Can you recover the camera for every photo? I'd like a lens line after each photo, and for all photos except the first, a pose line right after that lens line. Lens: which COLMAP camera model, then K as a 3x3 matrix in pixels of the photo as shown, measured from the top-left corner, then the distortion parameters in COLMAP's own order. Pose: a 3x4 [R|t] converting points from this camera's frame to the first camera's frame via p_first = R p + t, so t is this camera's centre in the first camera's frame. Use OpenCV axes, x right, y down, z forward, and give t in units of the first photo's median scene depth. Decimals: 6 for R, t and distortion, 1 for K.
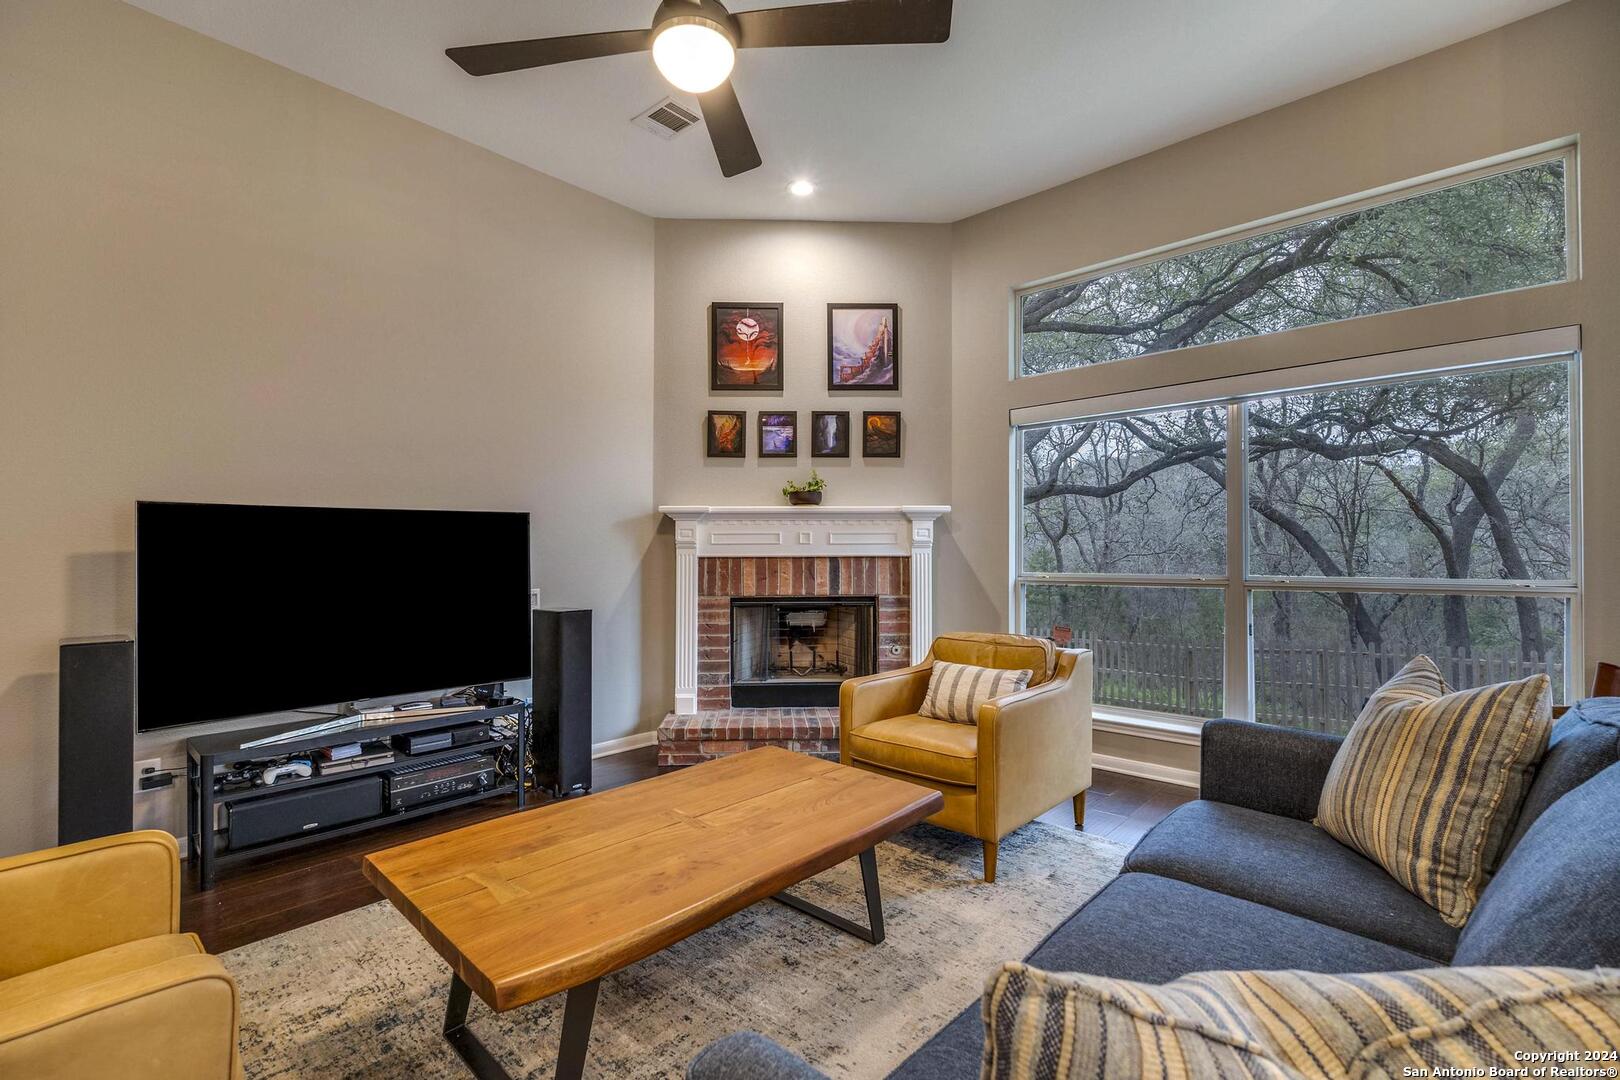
lens RADIAL K [[739.6, 0, 824.1], [0, 739.6, 520.1], [0, 0, 1]] dist [-0.000510, 0.001049]
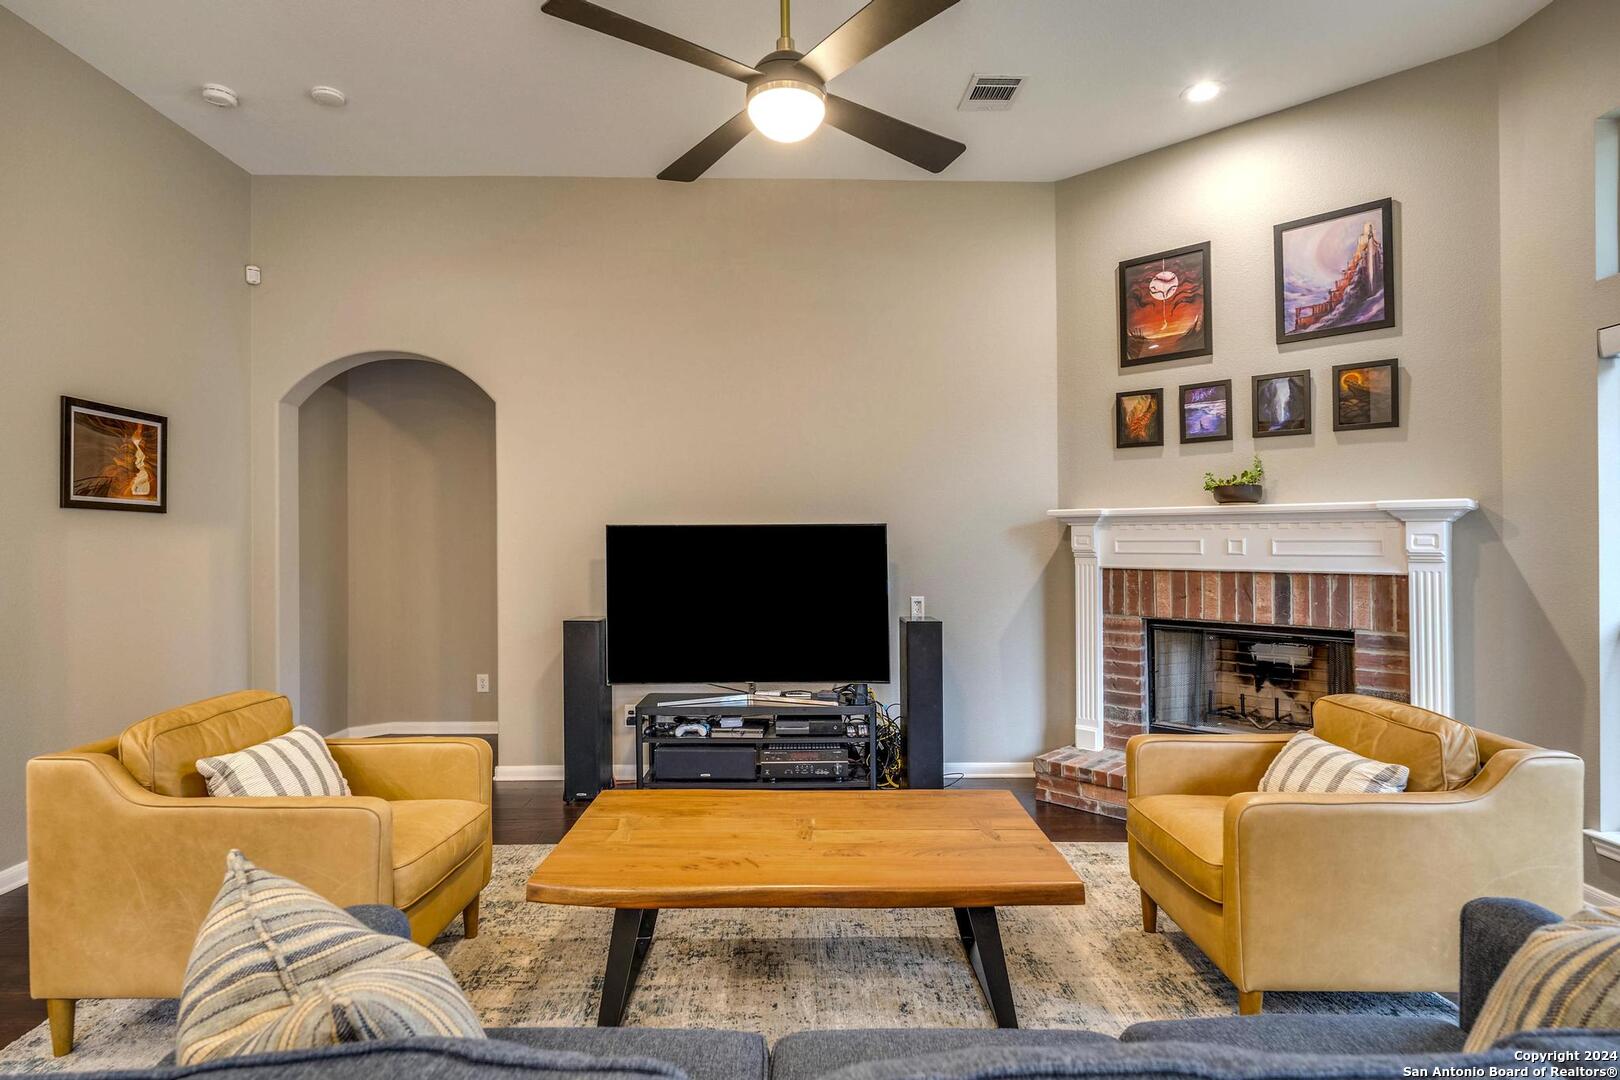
lens RADIAL K [[846.1, 0, 774.4], [0, 846.1, 516.8], [0, 0, 1]] dist [0.001307, 0.001025]
pose [[0.677171, -0.017564, -0.735616, 0.290758], [0.026356, 0.999653, 0.000393, -0.019071], [0.735353, -0.019654, 0.677399, 0.064676]]
